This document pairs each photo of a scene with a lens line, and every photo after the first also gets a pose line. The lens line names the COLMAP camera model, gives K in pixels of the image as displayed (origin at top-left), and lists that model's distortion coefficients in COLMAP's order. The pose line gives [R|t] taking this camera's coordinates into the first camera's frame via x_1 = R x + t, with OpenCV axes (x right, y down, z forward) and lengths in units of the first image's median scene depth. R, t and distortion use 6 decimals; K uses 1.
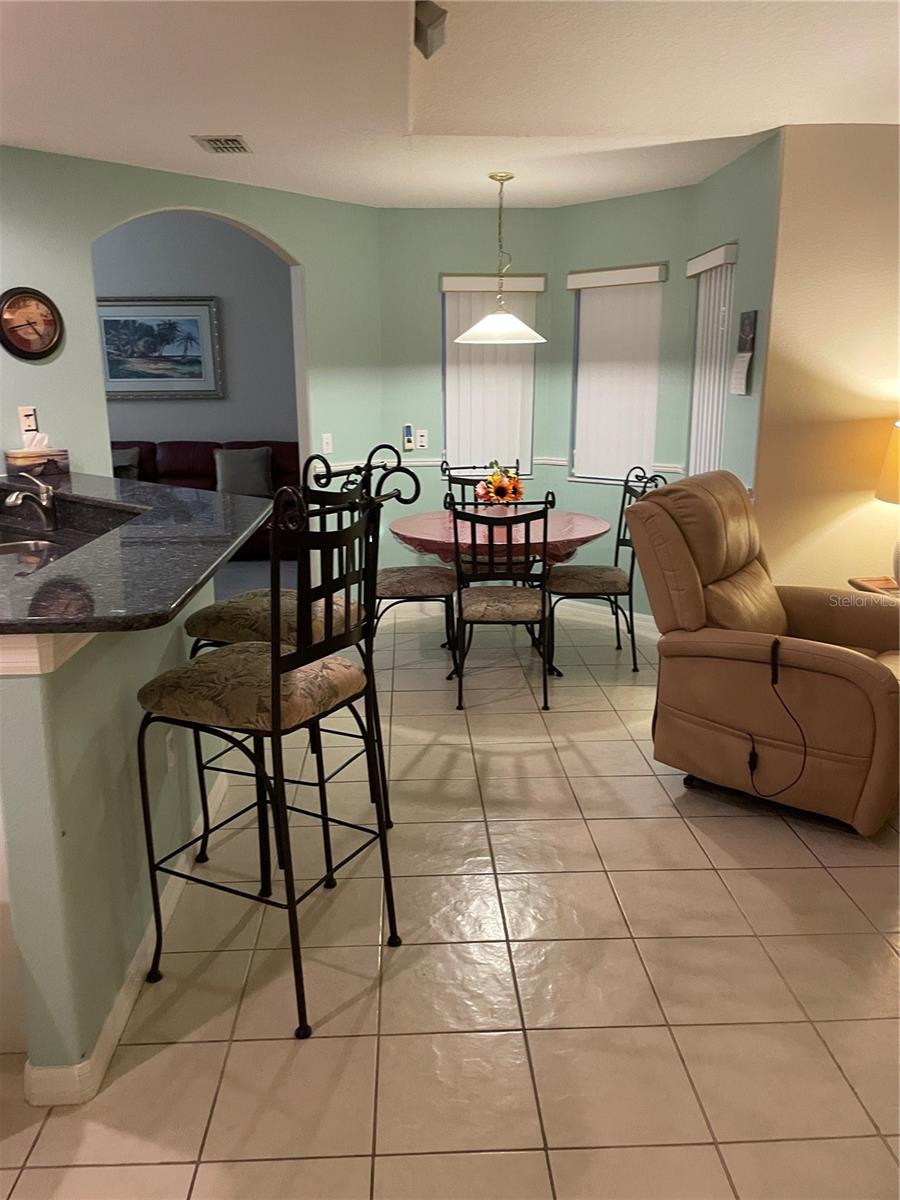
lens RADIAL K [[911.8, 0, 447.7], [0, 911.8, 604.9], [0, 0, 1]] dist [0.087277, -0.111559]
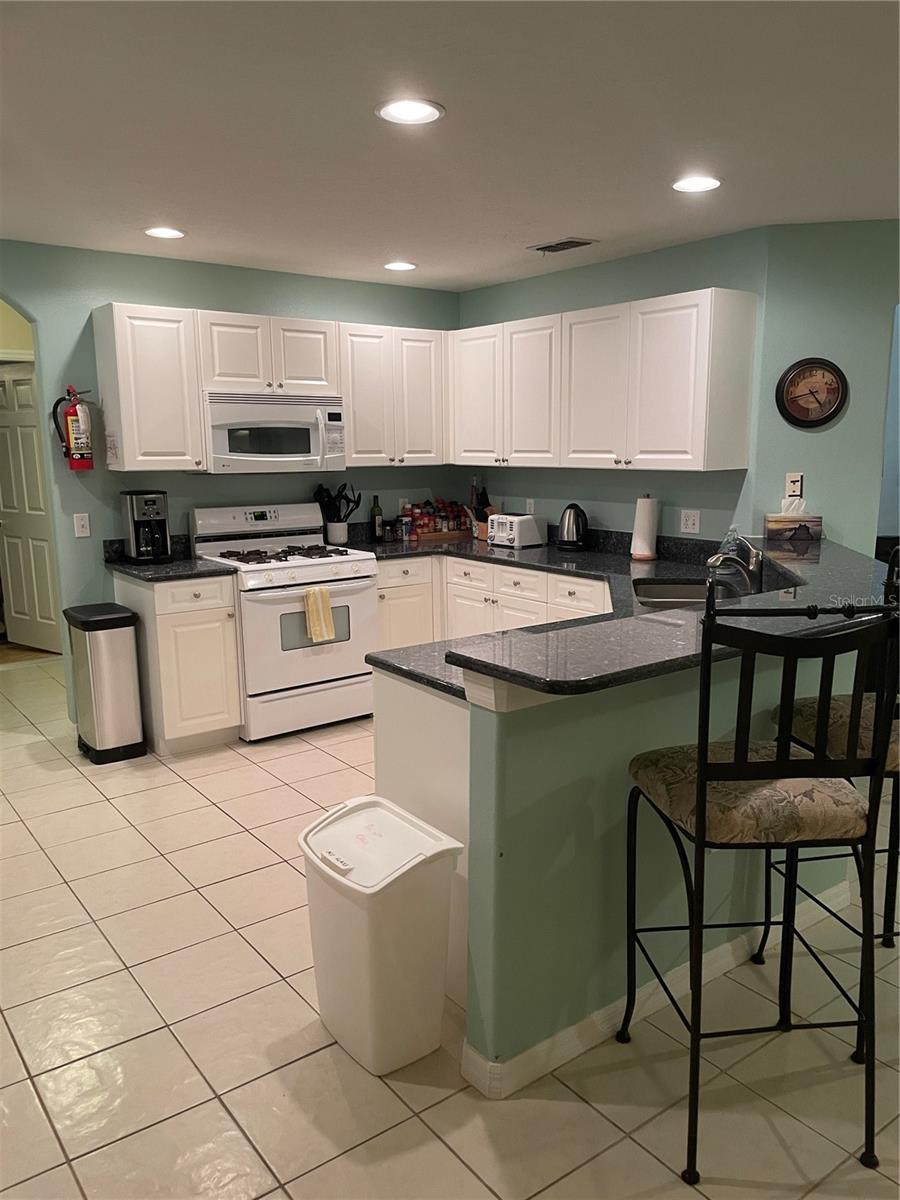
lens RADIAL K [[904.6, 0, 449.4], [0, 904.6, 624.5], [0, 0, 1]] dist [0.083497, -0.121784]
pose [[0.565335, 0.169577, -0.807242, 0.320471], [-0.199131, 0.977752, 0.065938, -0.071712], [0.800464, 0.123470, 0.586526, 0.209475]]
